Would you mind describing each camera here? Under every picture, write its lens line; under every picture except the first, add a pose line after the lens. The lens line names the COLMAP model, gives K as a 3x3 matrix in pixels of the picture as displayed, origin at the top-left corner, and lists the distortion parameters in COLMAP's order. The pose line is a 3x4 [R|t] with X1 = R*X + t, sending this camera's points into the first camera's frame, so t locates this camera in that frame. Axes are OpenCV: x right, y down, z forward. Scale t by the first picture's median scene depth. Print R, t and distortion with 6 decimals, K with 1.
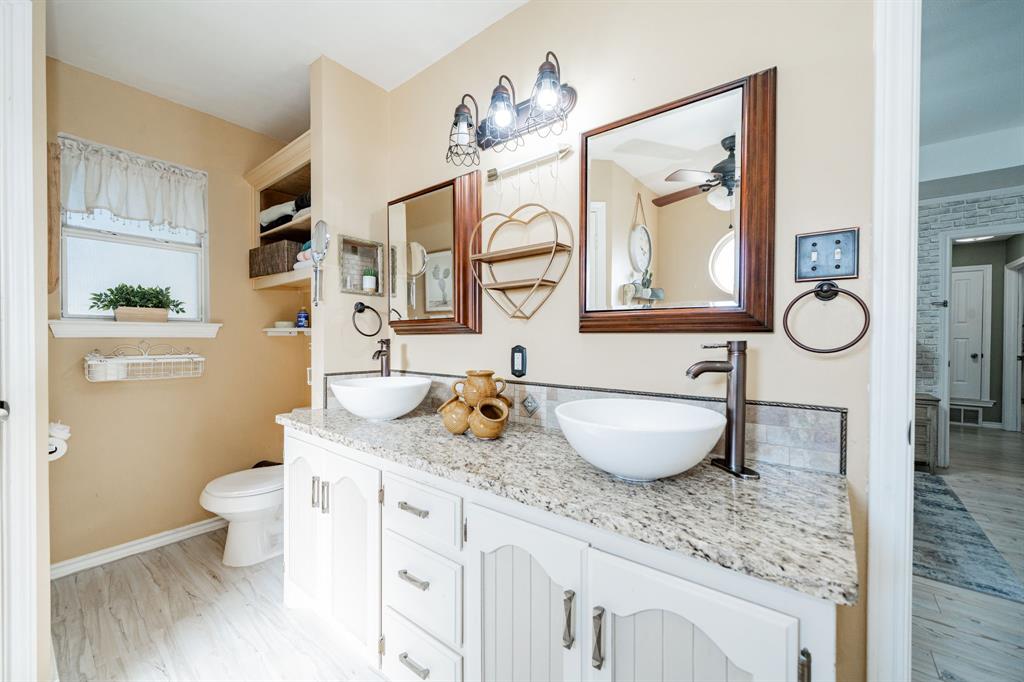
lens RADIAL K [[398.4, 0, 511.6], [0, 398.4, 340.6], [0, 0, 1]] dist [-0.000207, -0.000001]
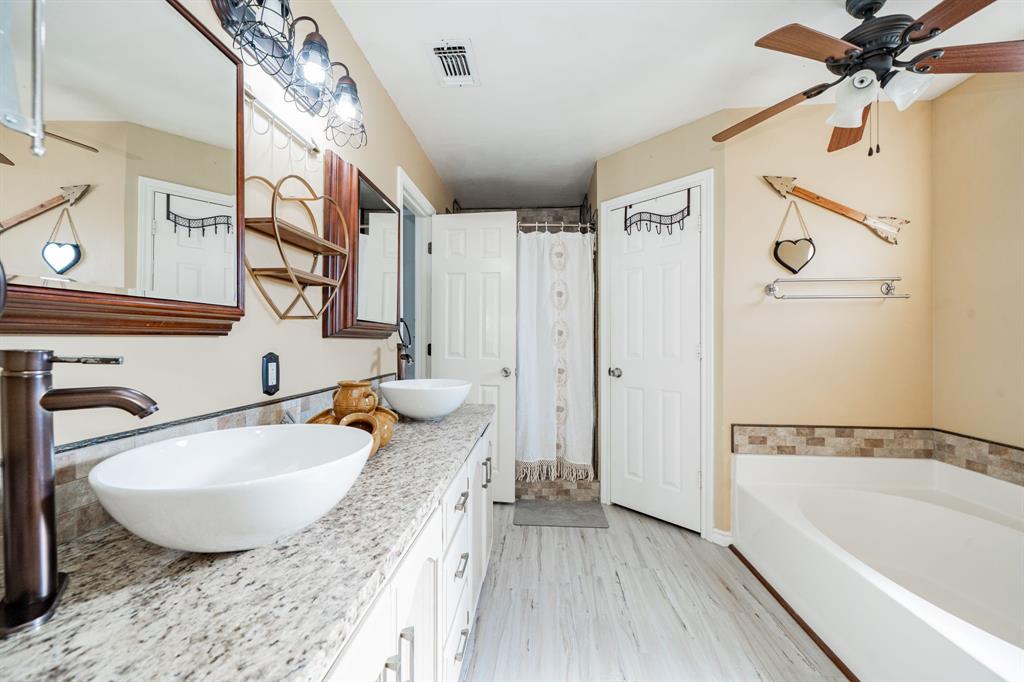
lens RADIAL K [[398.4, 0, 510.5], [0, 398.4, 340.2], [0, 0, 1]] dist [-0.000207, -0.000001]
pose [[-0.555415, -0.006323, 0.831549, -0.862222], [0.002670, 0.999952, 0.009387, -0.017235], [-0.831569, 0.007434, -0.555372, 1.050618]]
